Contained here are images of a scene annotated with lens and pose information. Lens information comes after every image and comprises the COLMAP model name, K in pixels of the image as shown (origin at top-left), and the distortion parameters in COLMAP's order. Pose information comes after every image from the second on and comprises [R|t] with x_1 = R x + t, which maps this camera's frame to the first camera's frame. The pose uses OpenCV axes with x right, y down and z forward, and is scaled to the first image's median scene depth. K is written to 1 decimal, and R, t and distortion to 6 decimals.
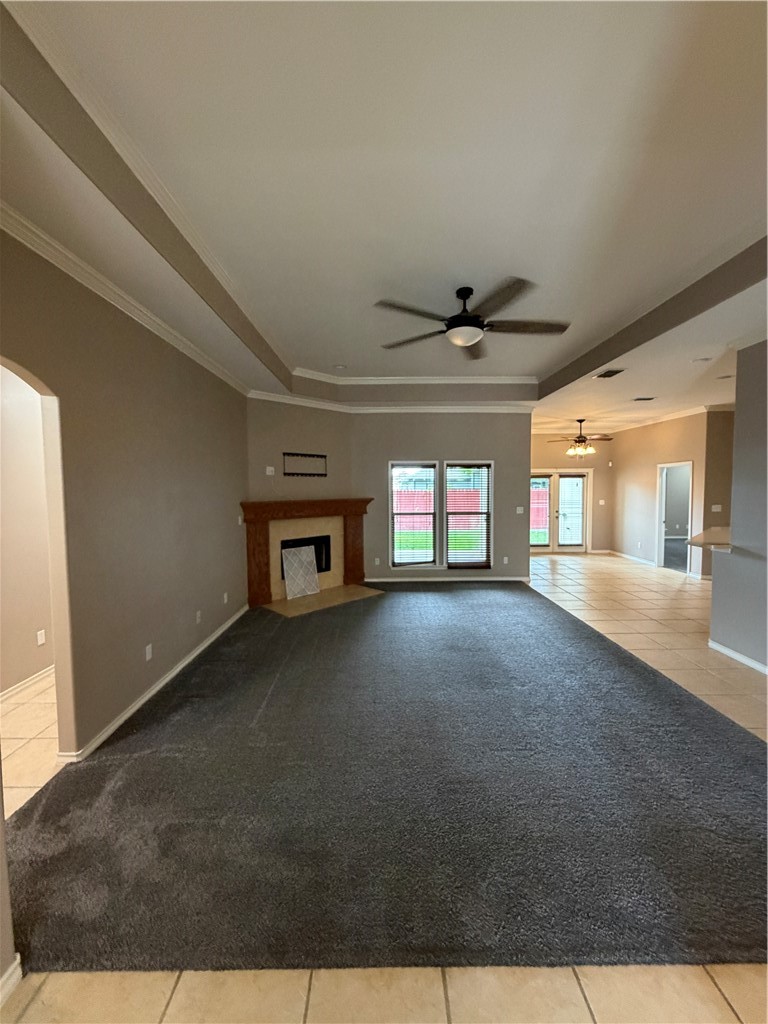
lens RADIAL K [[407.1, 0, 383.8], [0, 407.1, 509.6], [0, 0, 1]] dist [-0.000052, 0.000494]
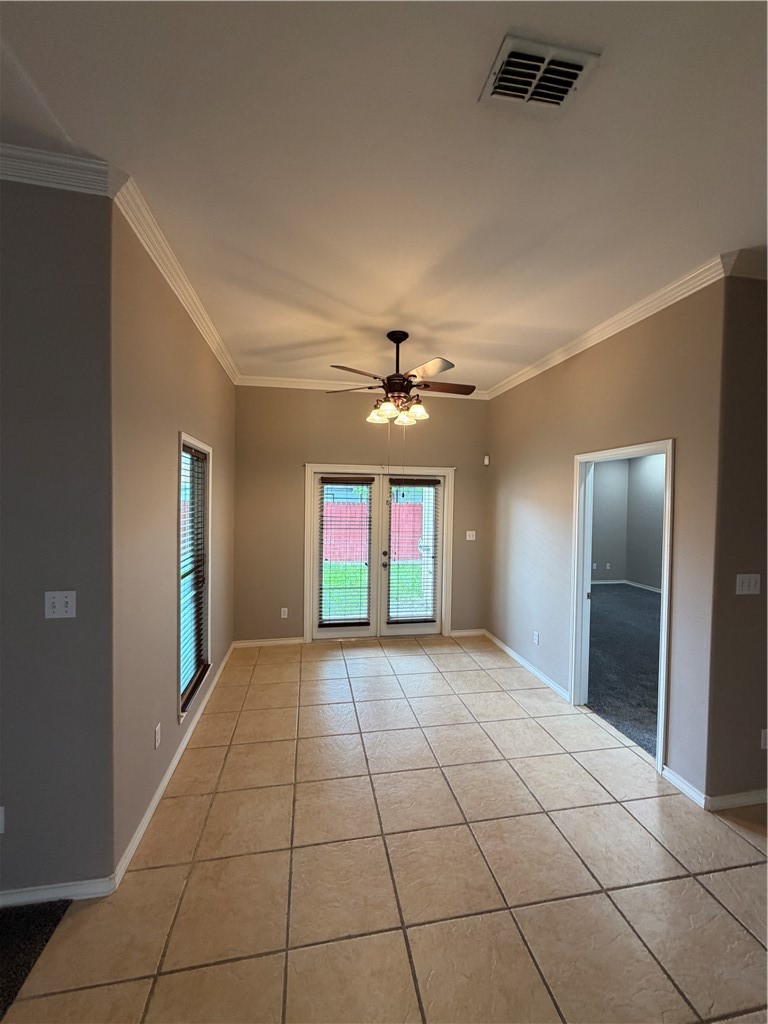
lens RADIAL K [[407.1, 0, 380.1], [0, 407.1, 512.6], [0, 0, 1]] dist [-0.000052, 0.000494]
pose [[0.985668, 0.014531, 0.168069, 0.392795], [-0.011424, 0.999746, -0.019440, -0.041058], [-0.168309, 0.017241, 0.985584, 0.602217]]
